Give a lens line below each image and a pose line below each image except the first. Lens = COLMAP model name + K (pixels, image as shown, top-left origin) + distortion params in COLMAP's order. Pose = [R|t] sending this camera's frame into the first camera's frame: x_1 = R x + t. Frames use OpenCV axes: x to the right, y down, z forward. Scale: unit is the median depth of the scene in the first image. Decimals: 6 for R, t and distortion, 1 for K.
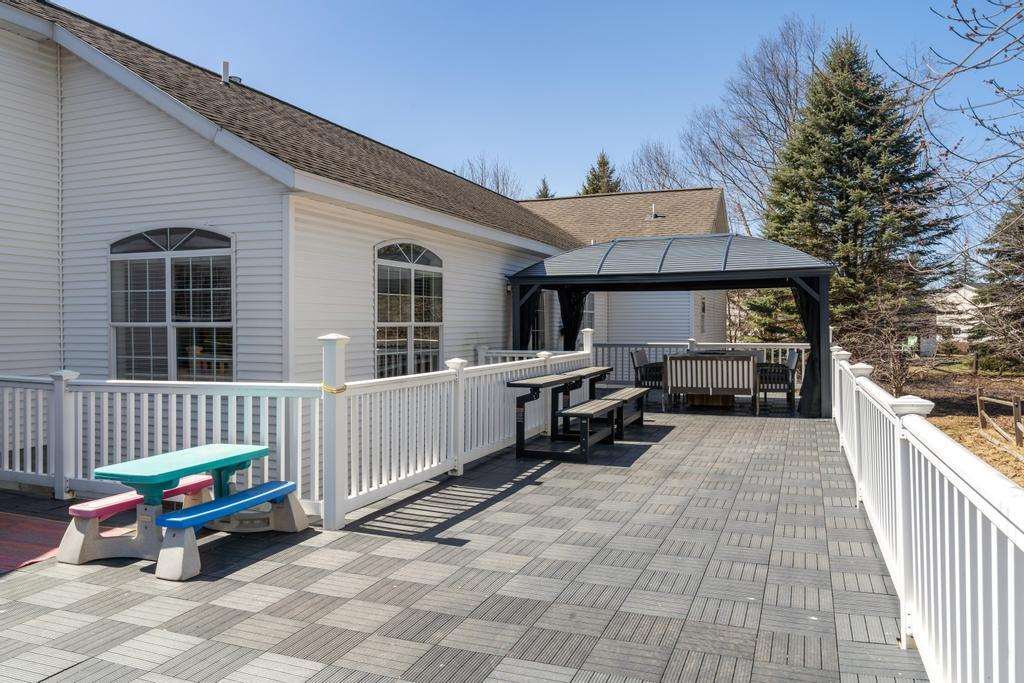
lens RADIAL K [[765.8, 0, 512.0], [0, 765.8, 341.5], [0, 0, 1]] dist [0.004572, 0.000275]
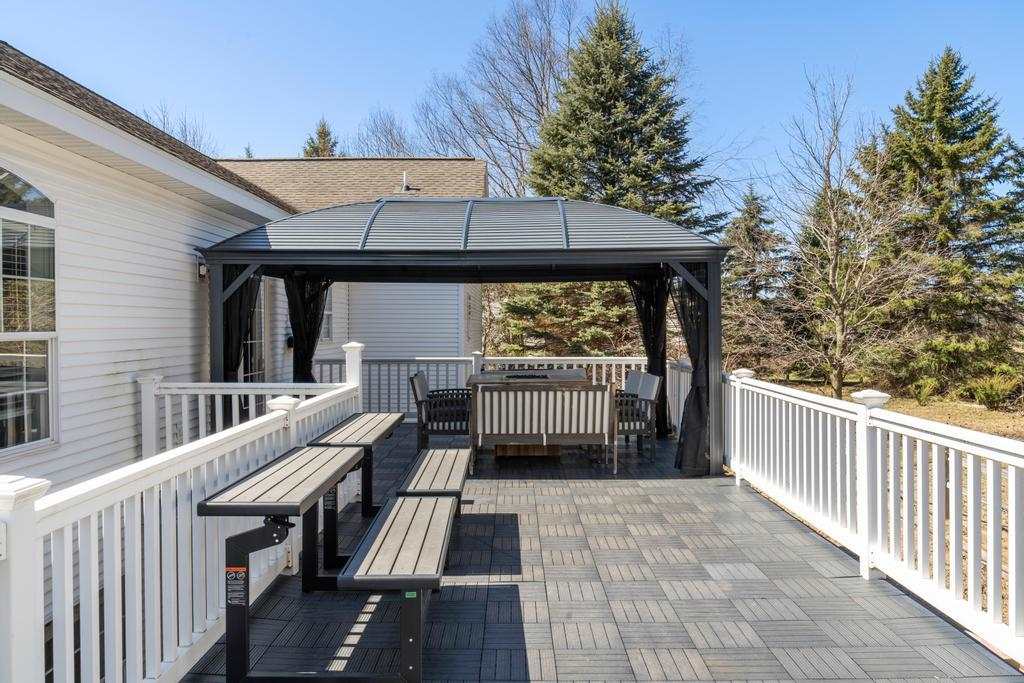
lens RADIAL K [[786.0, 0, 512.0], [0, 786.0, 341.5], [0, 0, 1]] dist [-0.005653, -0.000857]
pose [[0.931962, -0.004895, 0.362523, -0.000764], [0.005710, 0.999983, -0.001176, -0.008362], [-0.362511, 0.003166, 0.931974, 0.216261]]
